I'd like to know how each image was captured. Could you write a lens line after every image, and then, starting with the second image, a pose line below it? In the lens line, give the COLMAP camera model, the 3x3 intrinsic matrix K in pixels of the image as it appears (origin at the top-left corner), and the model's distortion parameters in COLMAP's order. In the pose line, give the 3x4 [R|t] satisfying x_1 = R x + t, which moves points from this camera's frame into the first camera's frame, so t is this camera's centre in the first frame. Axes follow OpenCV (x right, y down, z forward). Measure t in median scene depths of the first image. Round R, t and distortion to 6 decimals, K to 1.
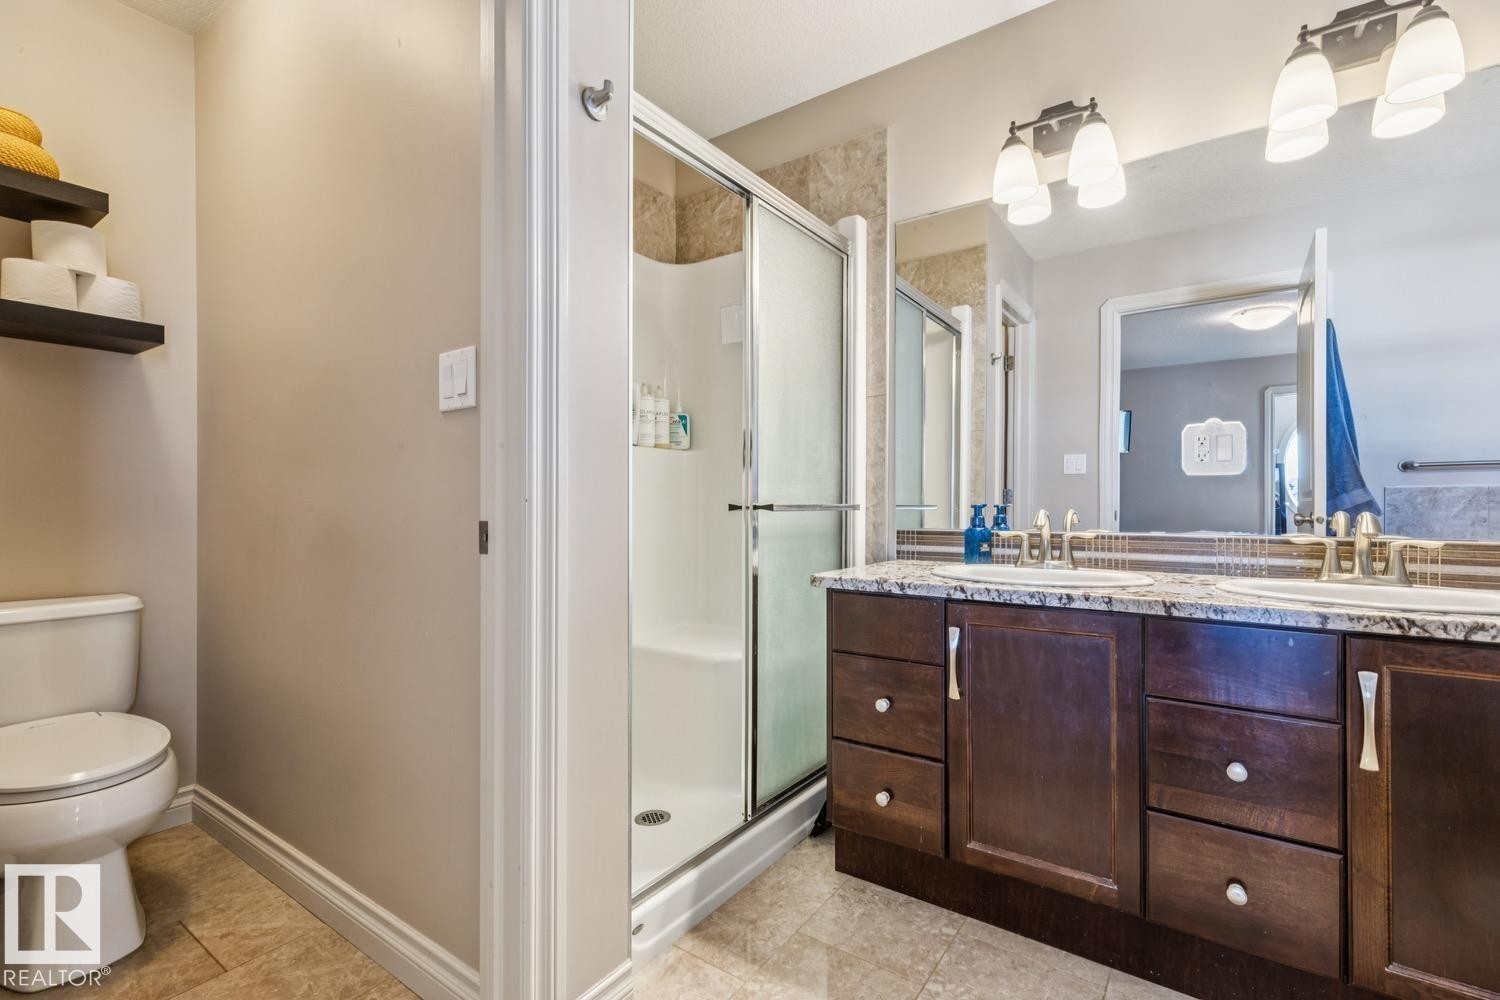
lens RADIAL K [[665.9, 0, 742.5], [0, 665.9, 502.4], [0, 0, 1]] dist [-0.002908, 0.000187]
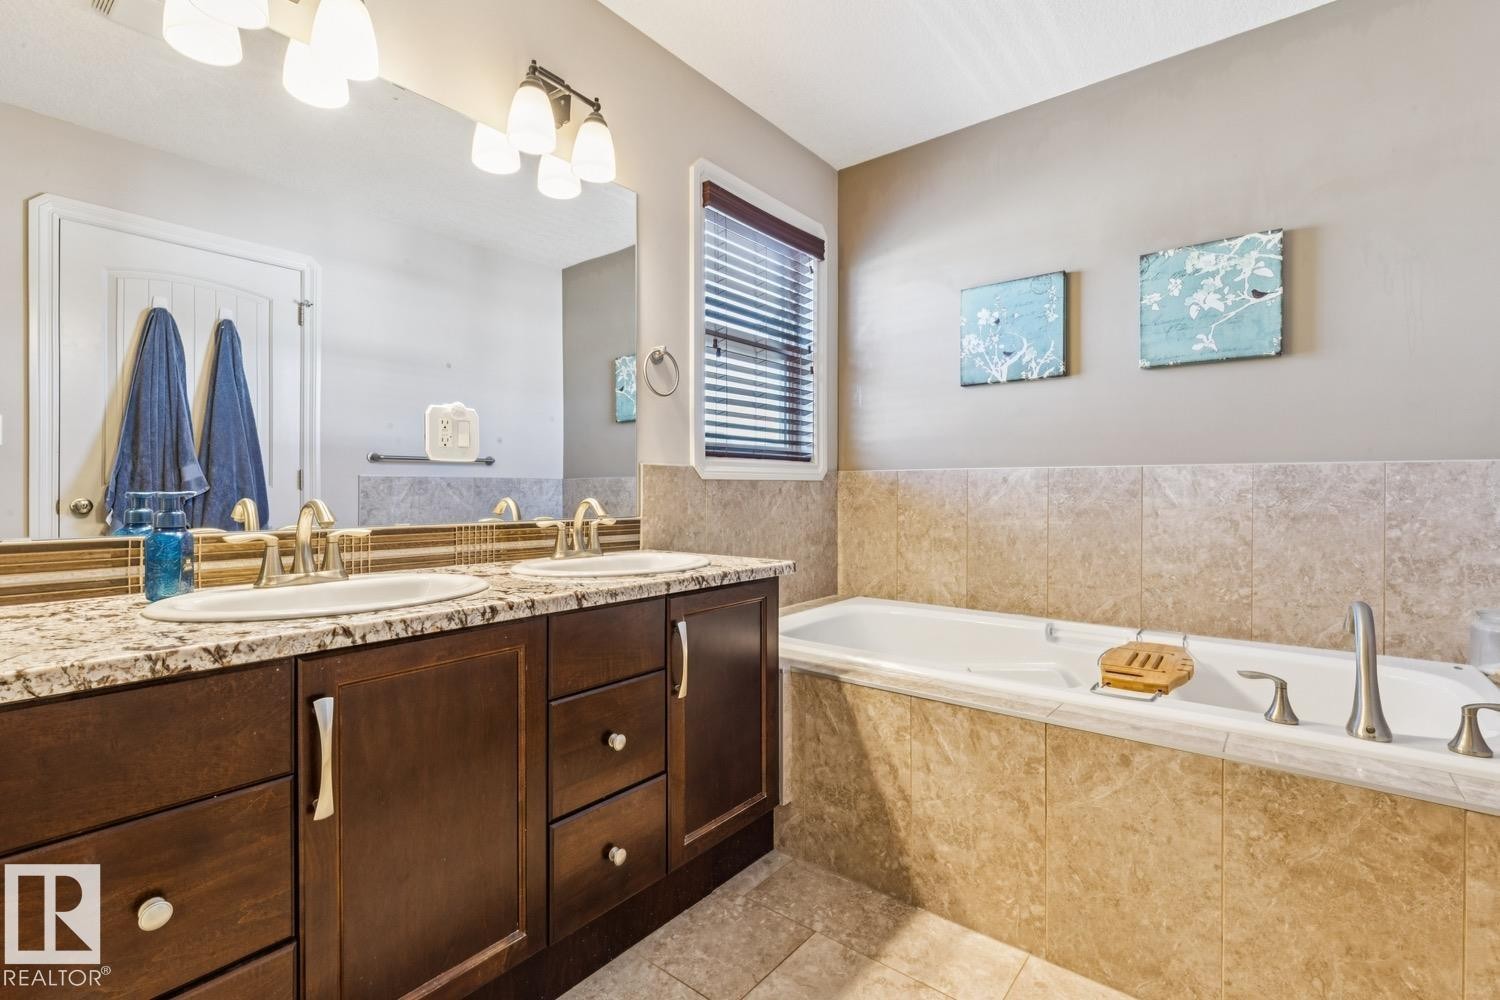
lens RADIAL K [[665.9, 0, 738.7], [0, 665.9, 495.1], [0, 0, 1]] dist [-0.002908, 0.000187]
pose [[0.057898, -0.004917, 0.998310, -0.260781], [-0.006164, 0.999967, 0.005282, 0.001044], [-0.998303, -0.006460, 0.057866, 0.621438]]
